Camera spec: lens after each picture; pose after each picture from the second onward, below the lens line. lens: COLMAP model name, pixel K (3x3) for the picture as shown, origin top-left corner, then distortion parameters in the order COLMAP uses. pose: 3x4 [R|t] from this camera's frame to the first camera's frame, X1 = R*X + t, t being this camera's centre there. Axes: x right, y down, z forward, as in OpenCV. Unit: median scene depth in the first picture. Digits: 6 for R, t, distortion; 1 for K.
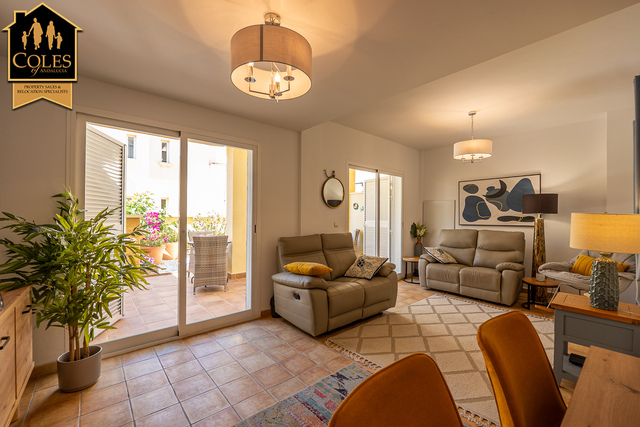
lens RADIAL K [[272.5, 0, 321.9], [0, 272.5, 214.9], [0, 0, 1]] dist [-0.009343, -0.000070]
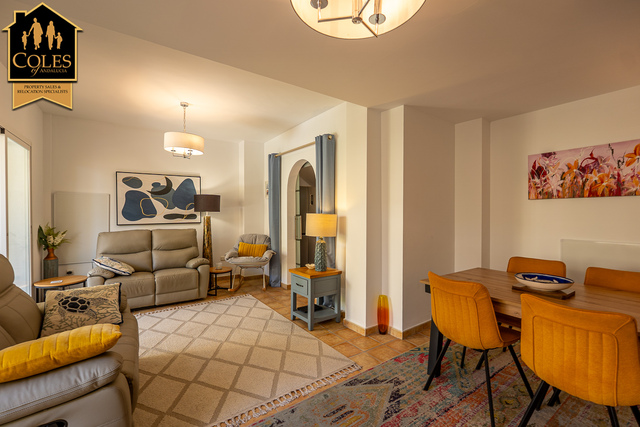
lens RADIAL K [[272.5, 0, 321.5], [0, 272.5, 215.5], [0, 0, 1]] dist [-0.009343, -0.000070]
pose [[0.109377, -0.020587, 0.993787, -0.262948], [-0.004090, 0.999768, 0.021161, -0.013501], [-0.993992, -0.006379, 0.109268, 0.346807]]
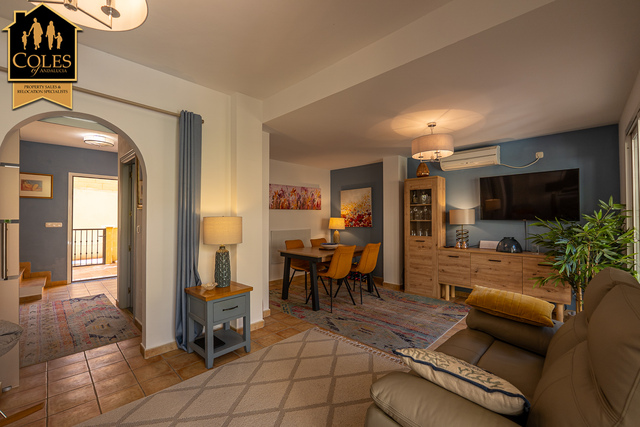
lens RADIAL K [[272.5, 0, 316.0], [0, 272.5, 214.8], [0, 0, 1]] dist [-0.009343, -0.000070]
pose [[-0.997465, -0.007432, -0.070765, 0.282512], [-0.005918, 0.999749, -0.021586, 0.005850], [0.070908, -0.021112, -0.997259, 1.018933]]
